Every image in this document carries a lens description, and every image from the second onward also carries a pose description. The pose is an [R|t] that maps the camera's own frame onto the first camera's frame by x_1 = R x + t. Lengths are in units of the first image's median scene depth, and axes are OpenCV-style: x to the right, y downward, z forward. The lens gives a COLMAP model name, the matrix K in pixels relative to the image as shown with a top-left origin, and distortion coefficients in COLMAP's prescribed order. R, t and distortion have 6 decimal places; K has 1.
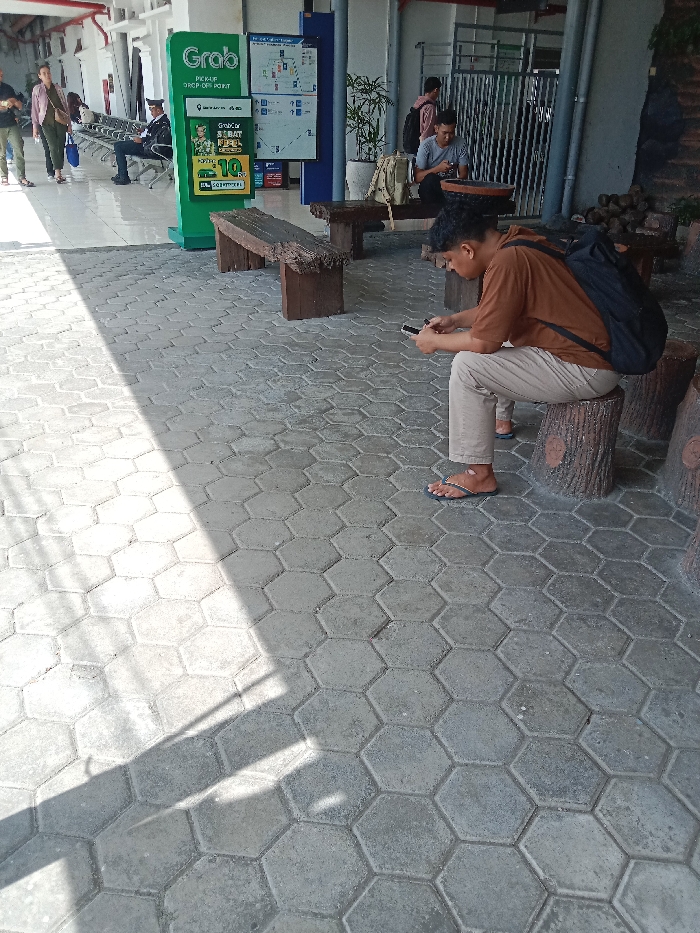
lens RADIAL K [[764.6, 0, 350.0], [0, 764.6, 466.5], [0, 0, 1]] dist [0.023696, -0.090734]
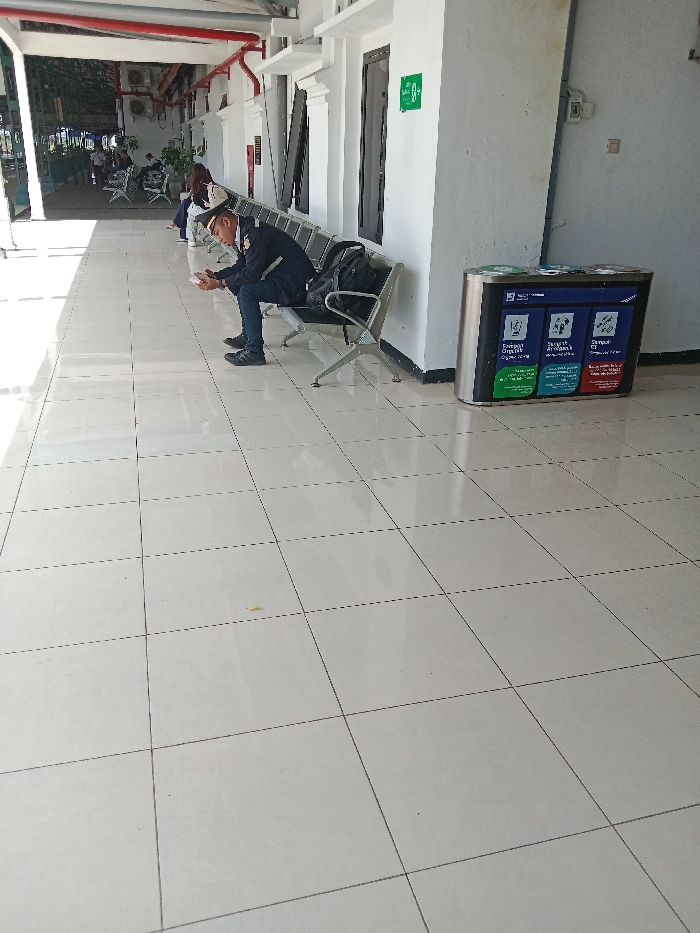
lens RADIAL K [[764.6, 0, 350.0], [0, 764.6, 466.5], [0, 0, 1]] dist [0.023696, -0.090734]
pose [[0.984763, 0.080378, -0.154209, -0.107245], [-0.093305, 0.992539, -0.078495, -0.181364], [0.146749, 0.091687, 0.984915, 0.373988]]
